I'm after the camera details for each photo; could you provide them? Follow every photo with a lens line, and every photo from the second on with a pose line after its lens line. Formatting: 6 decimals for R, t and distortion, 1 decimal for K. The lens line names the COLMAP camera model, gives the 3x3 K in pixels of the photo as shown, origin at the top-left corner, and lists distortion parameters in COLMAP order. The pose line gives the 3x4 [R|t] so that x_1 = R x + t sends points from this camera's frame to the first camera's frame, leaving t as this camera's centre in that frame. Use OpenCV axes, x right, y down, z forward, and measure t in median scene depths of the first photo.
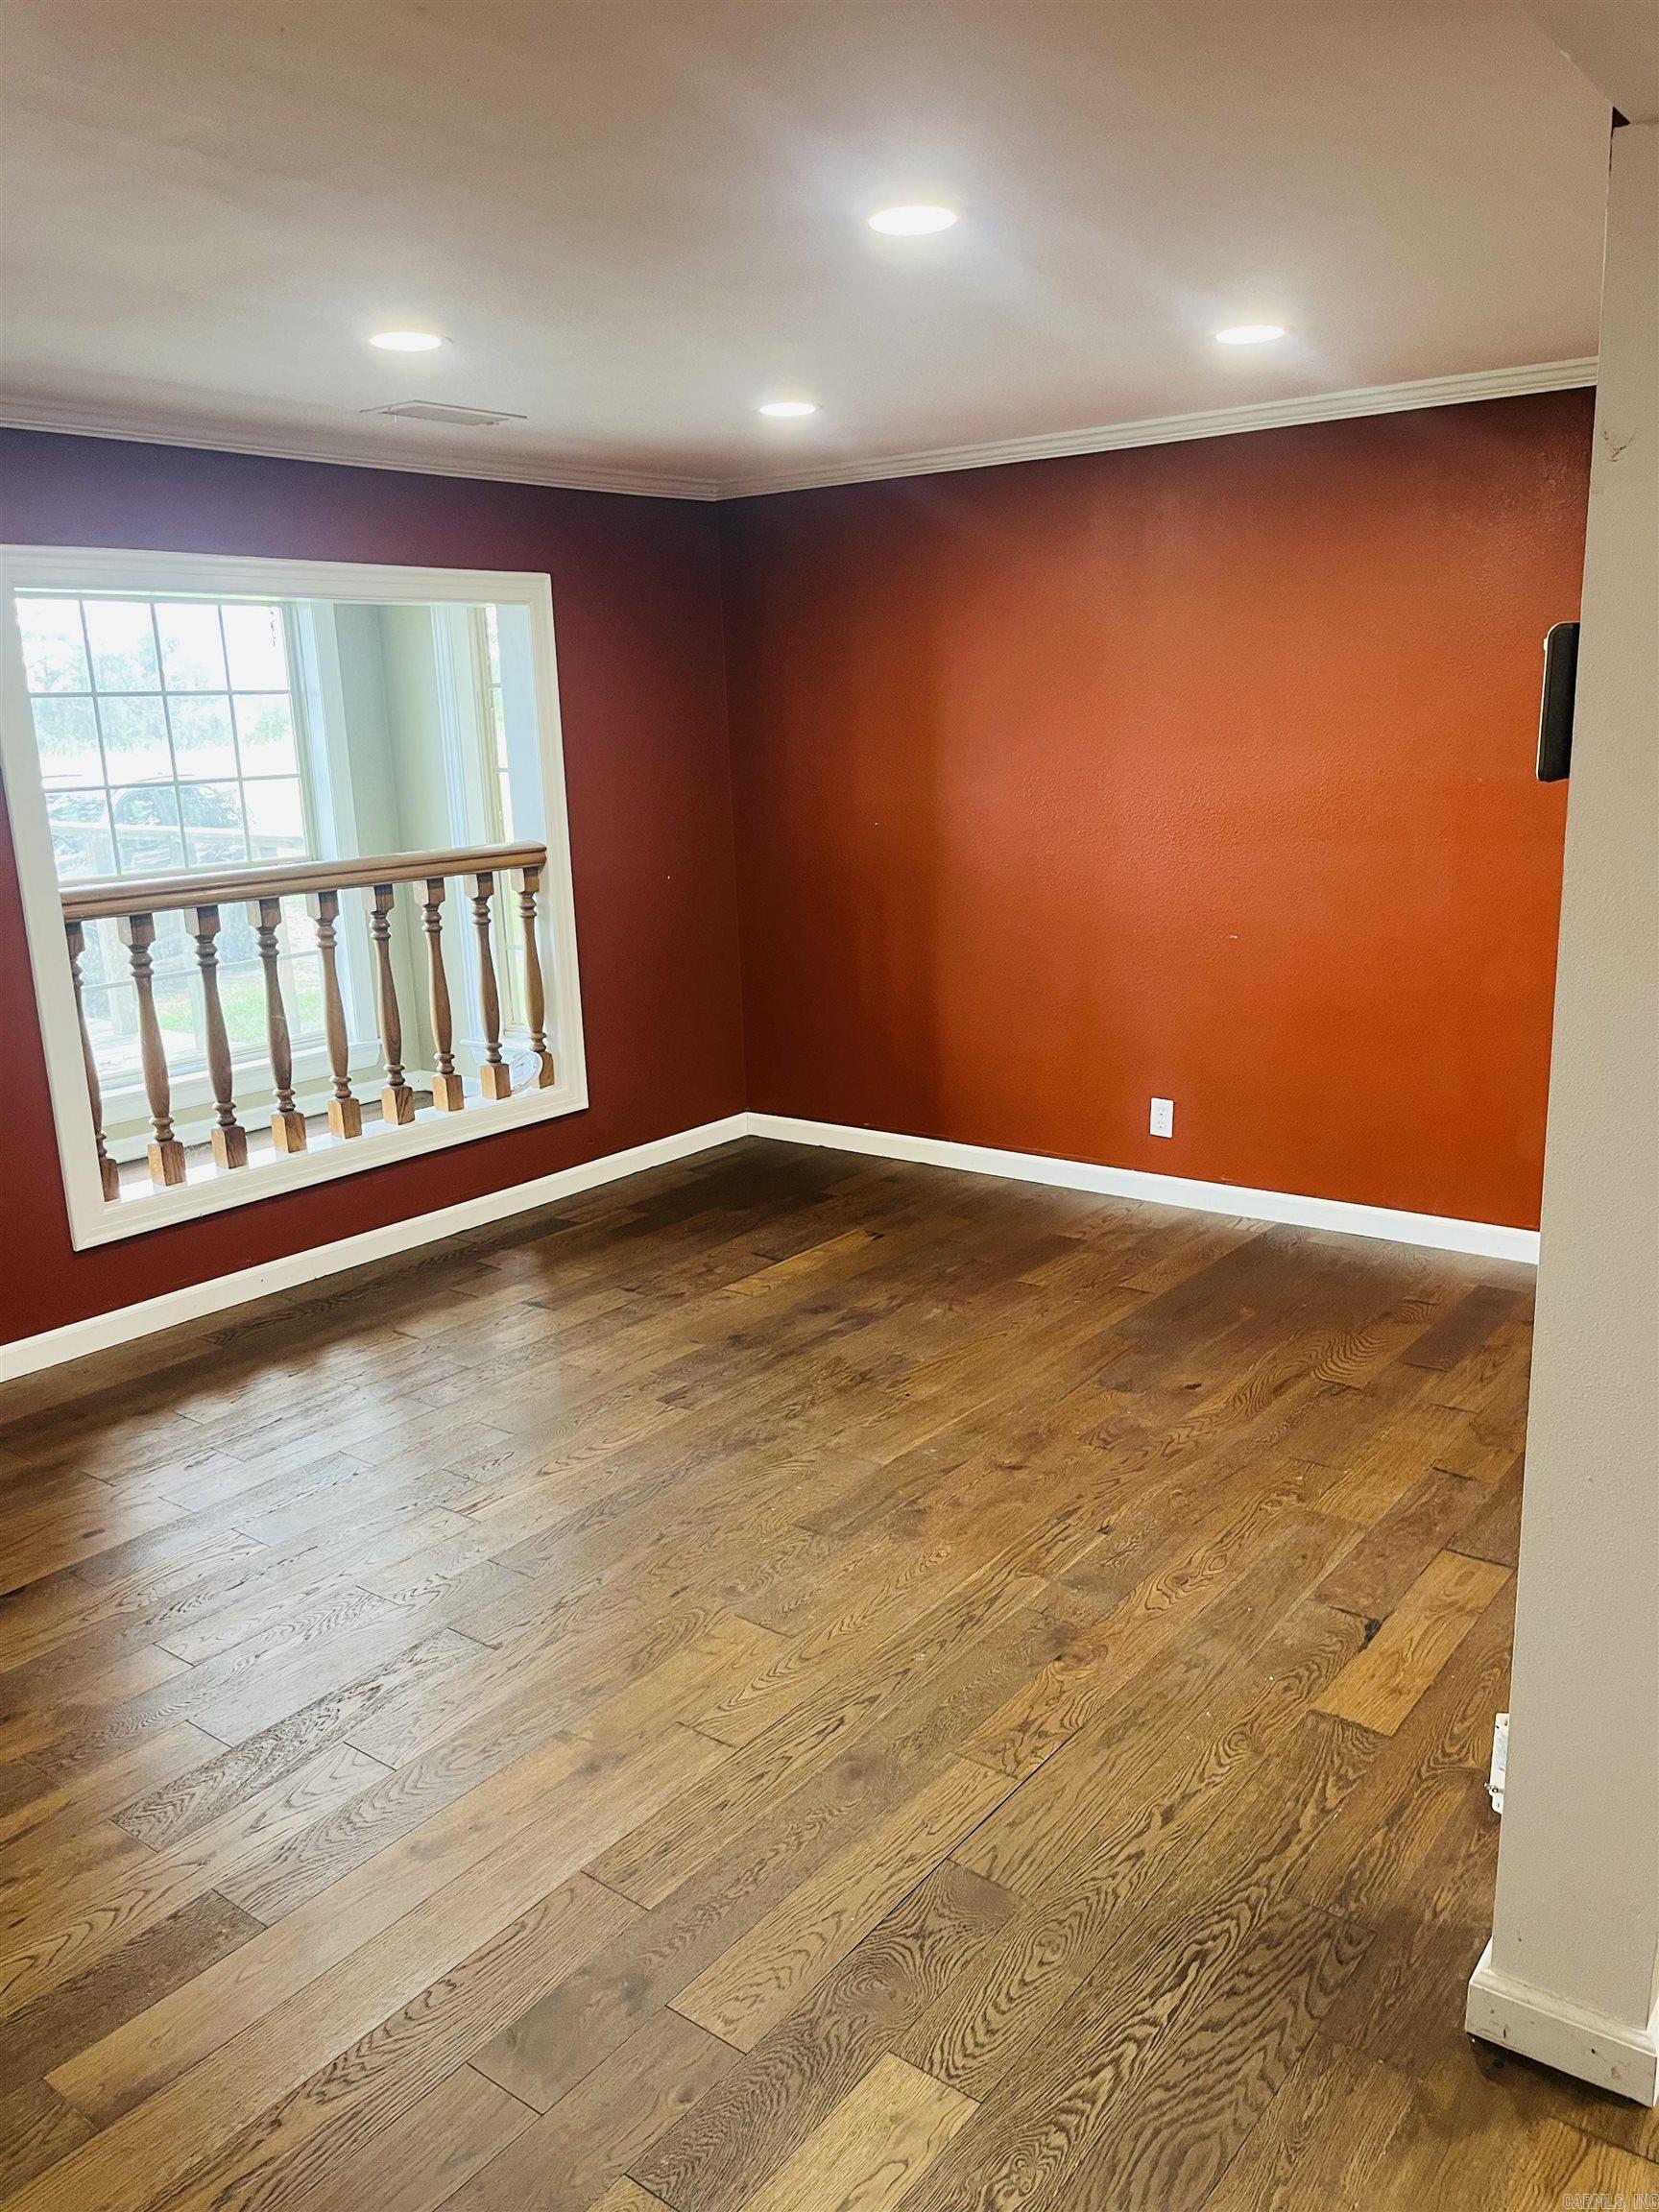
lens RADIAL K [[1679.3, 0, 831.0], [0, 1679.3, 1105.4], [0, 0, 1]] dist [0.057014, -0.090655]
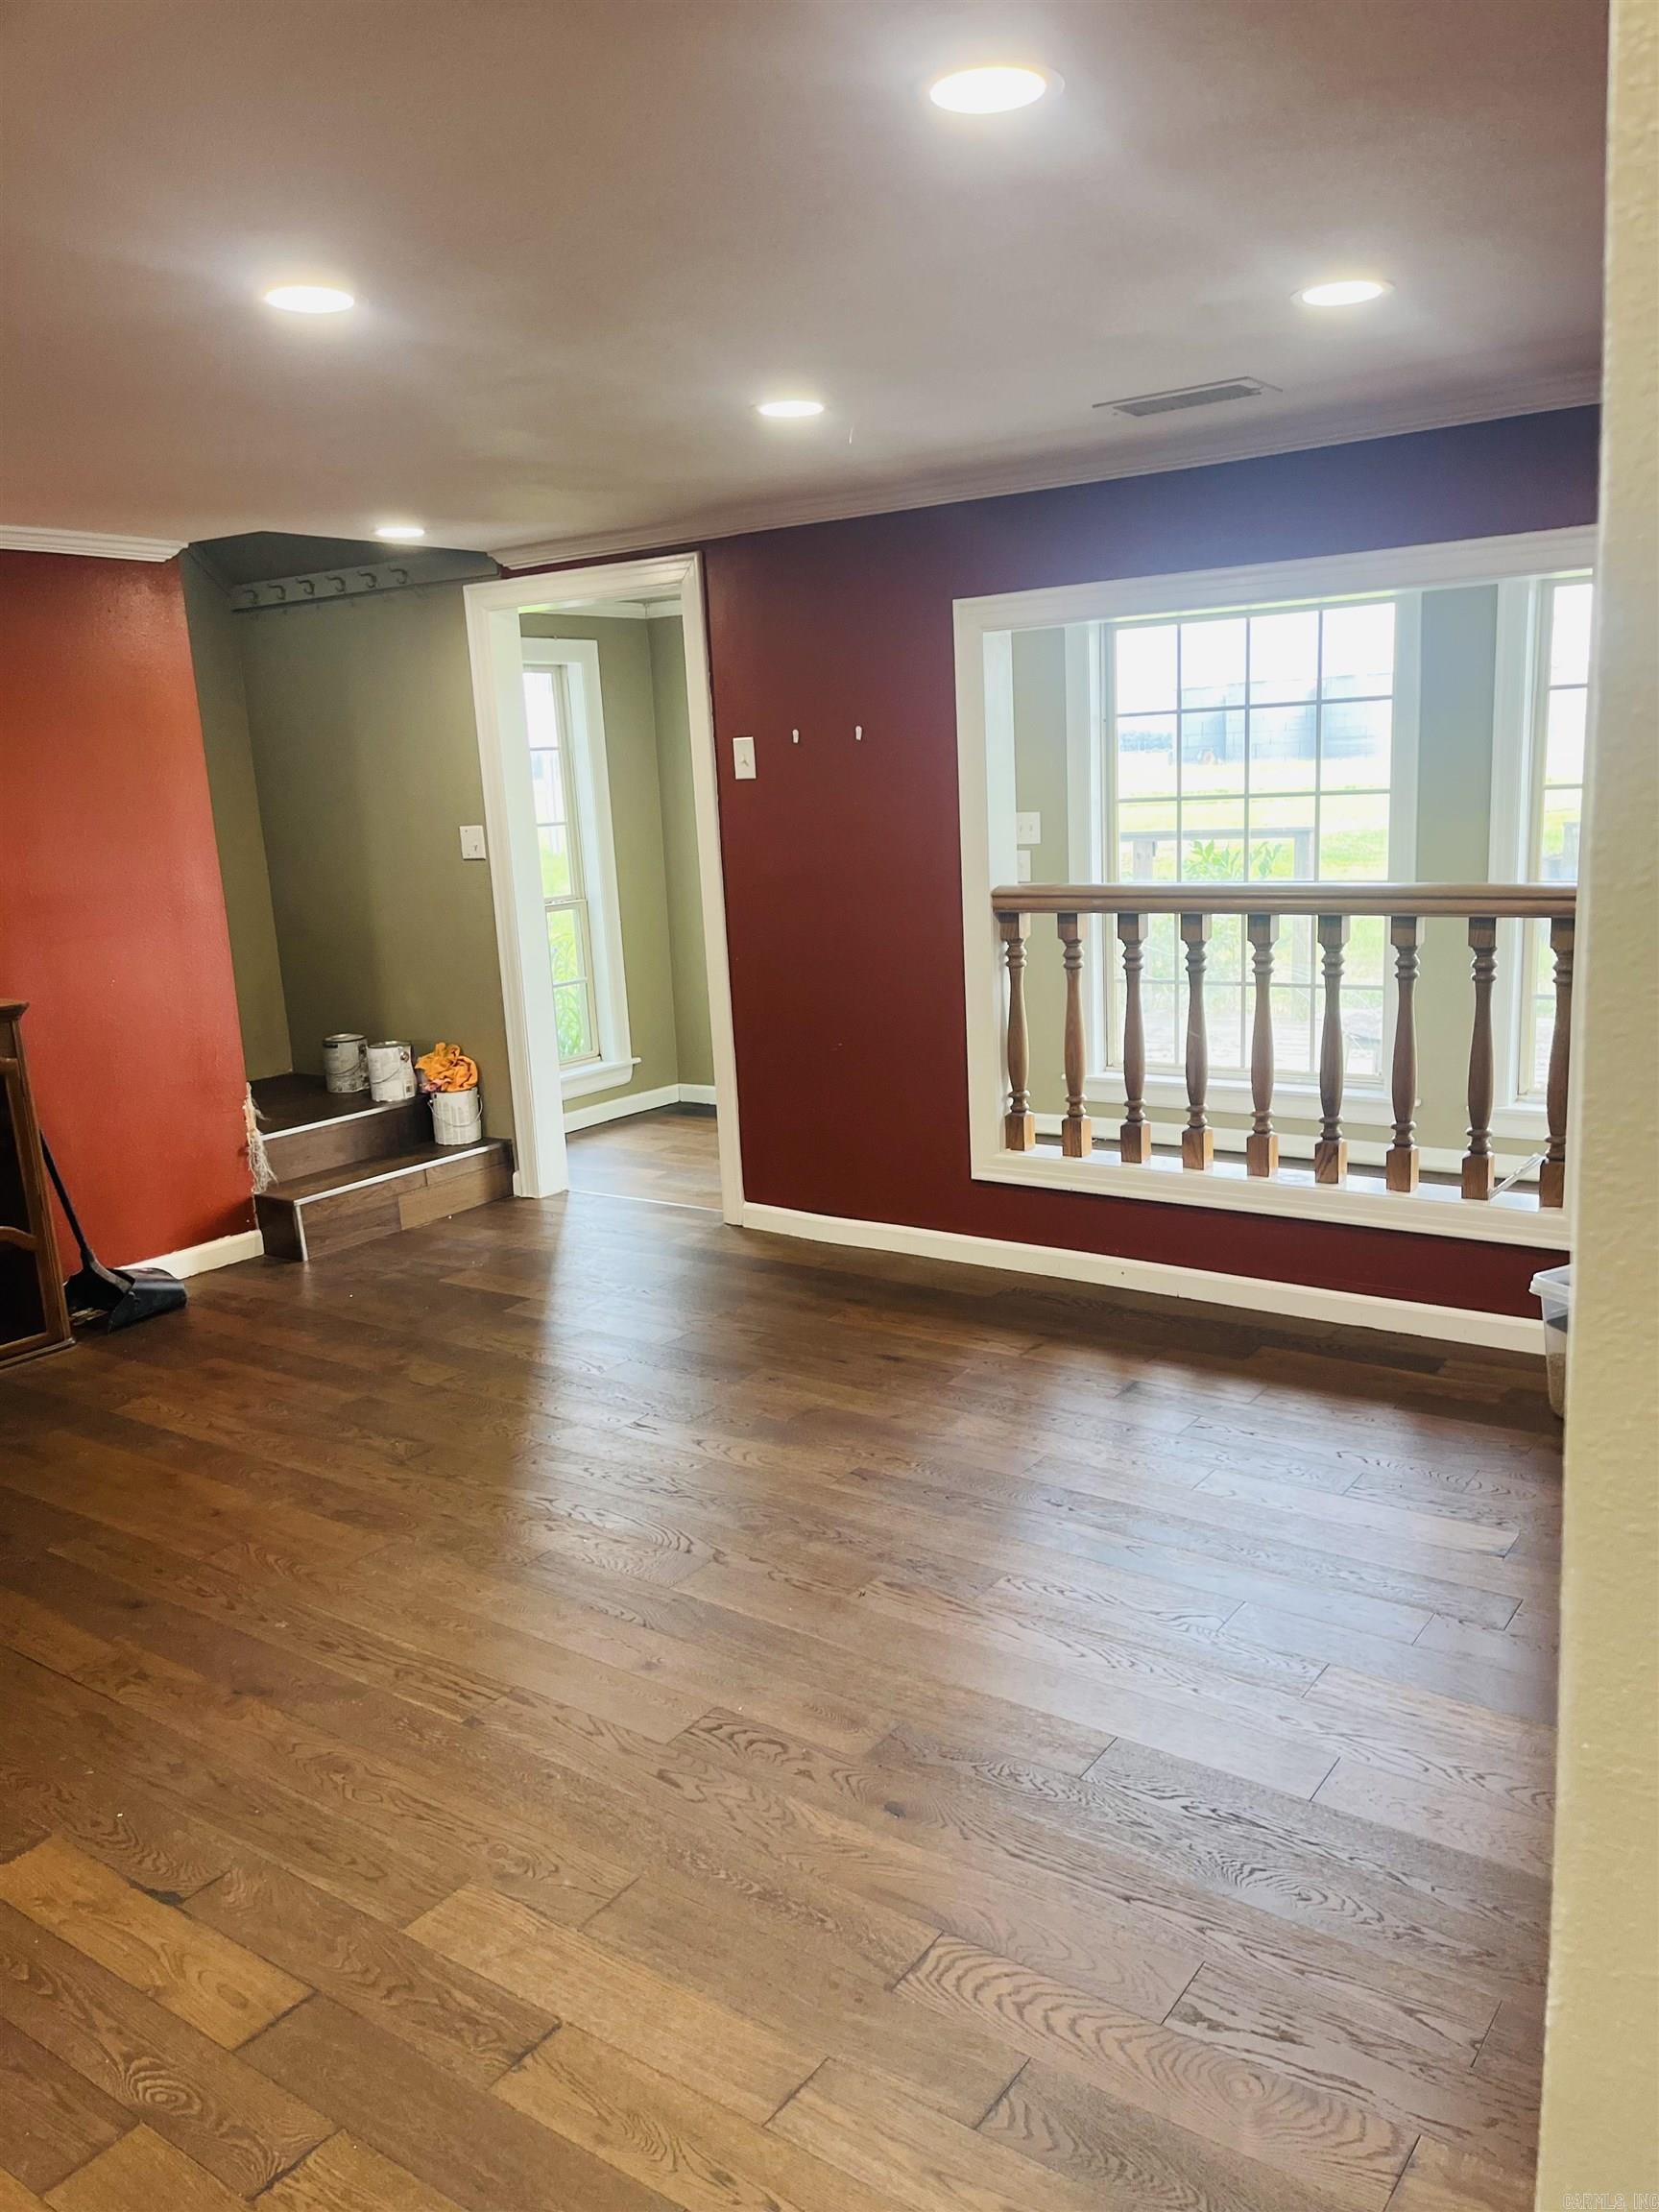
lens RADIAL K [[1679.3, 0, 831.0], [0, 1679.3, 1112.8], [0, 0, 1]] dist [0.057014, -0.090655]
pose [[0.043213, 0.235960, -0.970801, 0.645899], [-0.178955, 0.957822, 0.224840, -0.194165], [0.982908, 0.164014, 0.083616, 0.719675]]
